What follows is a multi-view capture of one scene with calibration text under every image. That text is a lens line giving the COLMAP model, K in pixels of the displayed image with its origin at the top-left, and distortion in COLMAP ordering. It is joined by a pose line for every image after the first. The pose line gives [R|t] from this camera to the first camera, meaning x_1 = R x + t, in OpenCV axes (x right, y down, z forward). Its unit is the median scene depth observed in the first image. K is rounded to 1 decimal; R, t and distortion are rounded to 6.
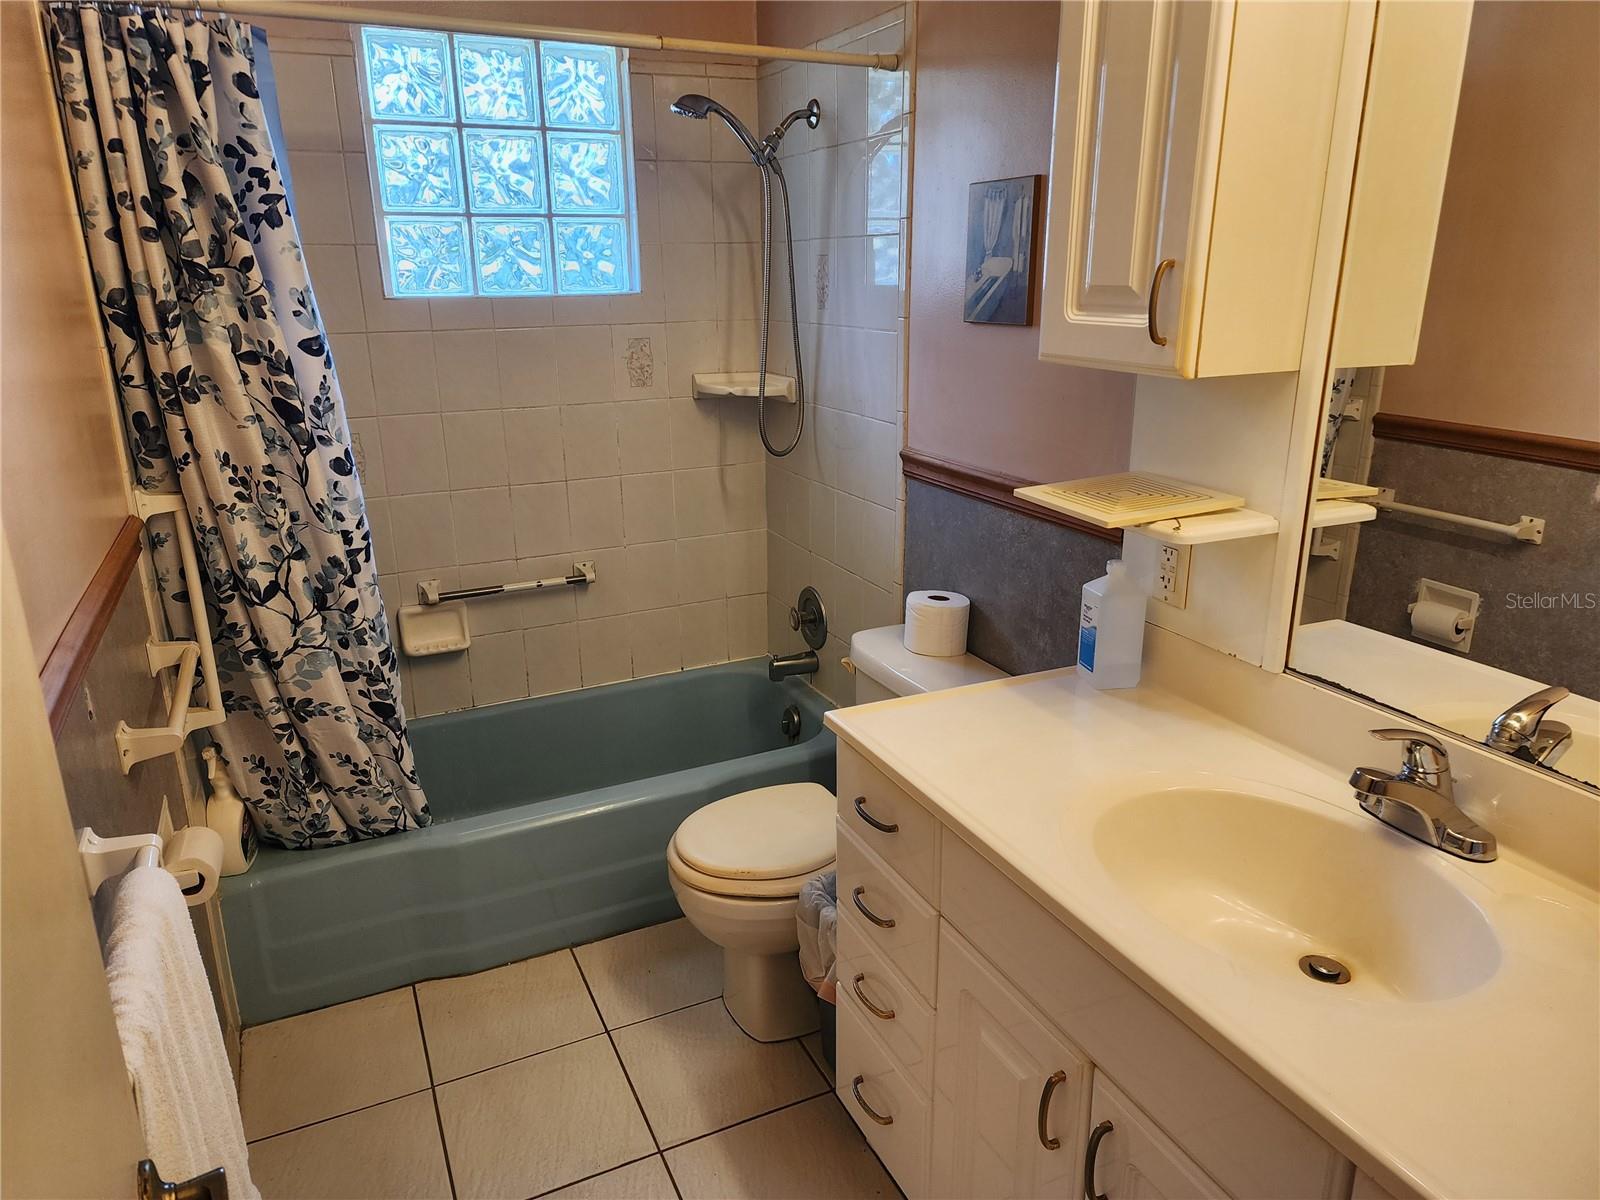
lens RADIAL K [[1066.6, 0, 774.1], [0, 1066.6, 600.7], [0, 0, 1]] dist [0.075328, -0.066625]
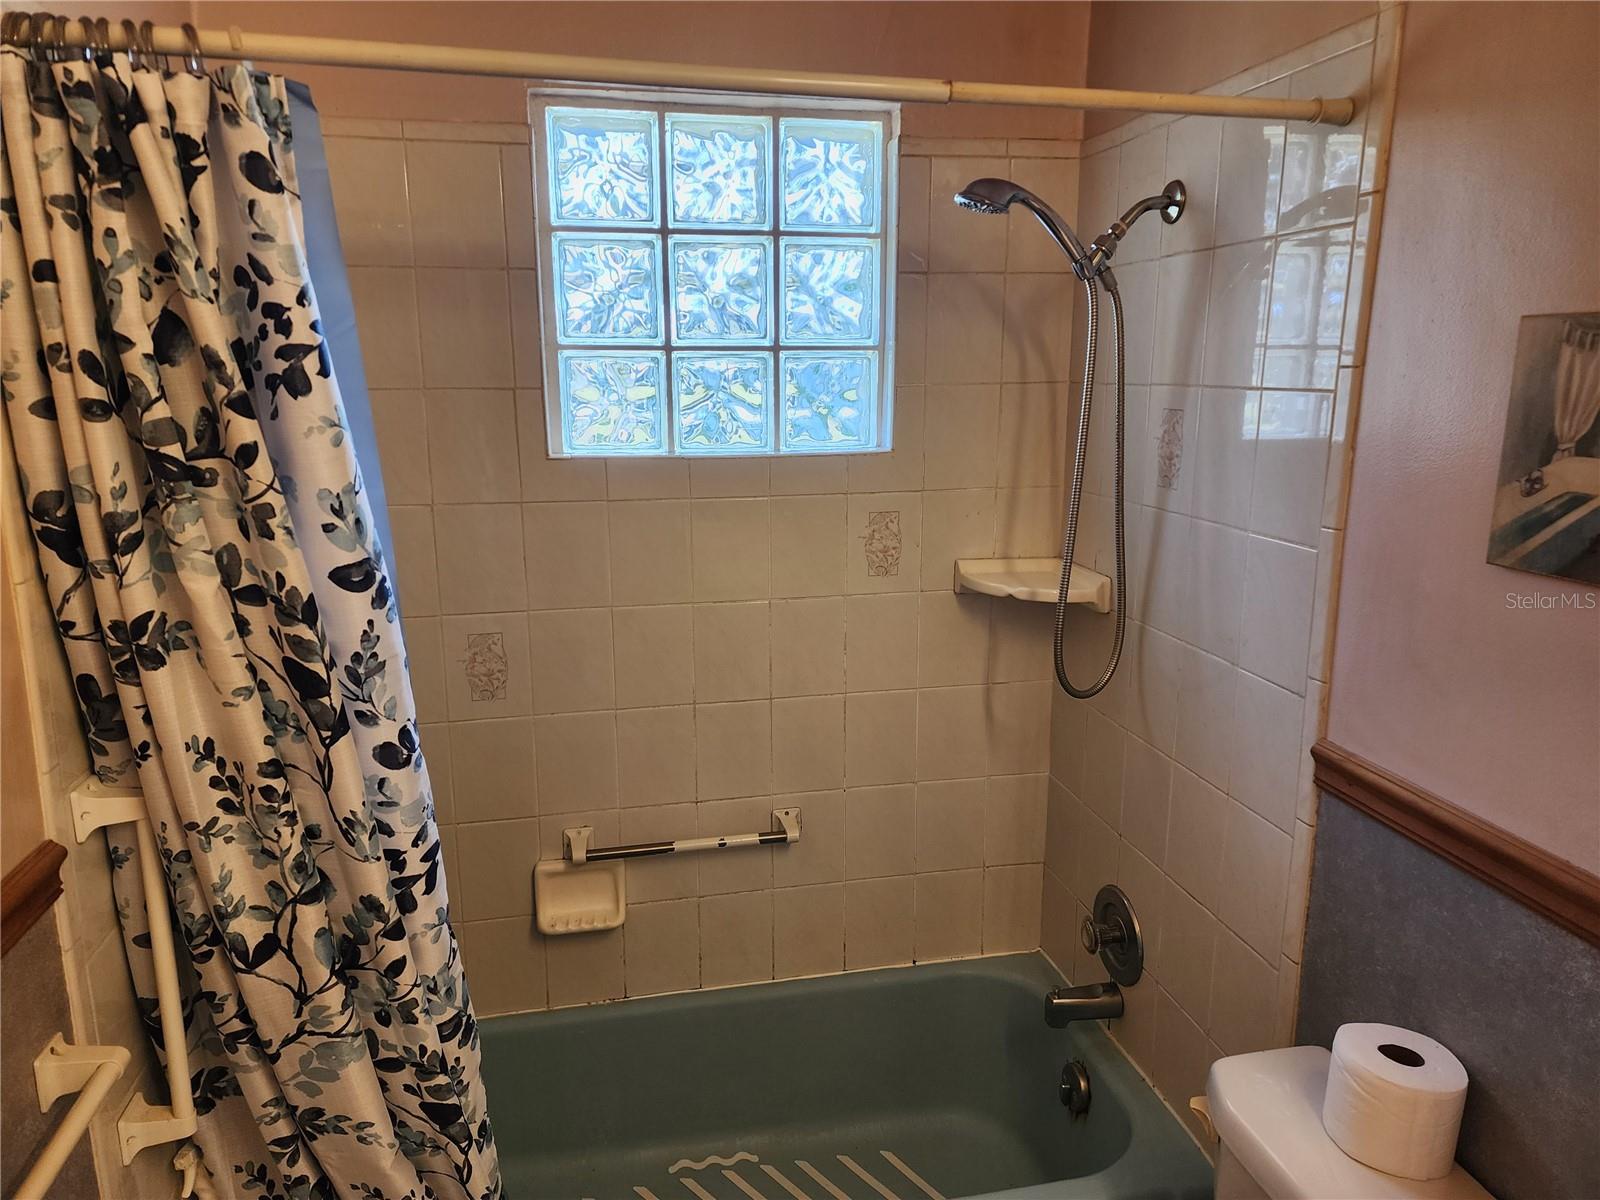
lens RADIAL K [[1066.6, 0, 783.1], [0, 1066.6, 595.2], [0, 0, 1]] dist [0.075328, -0.066625]
pose [[0.974022, 0.059079, -0.218610, -0.041605], [-0.077502, 0.994039, -0.076676, -0.163877], [0.212777, 0.091627, 0.972795, 0.376177]]
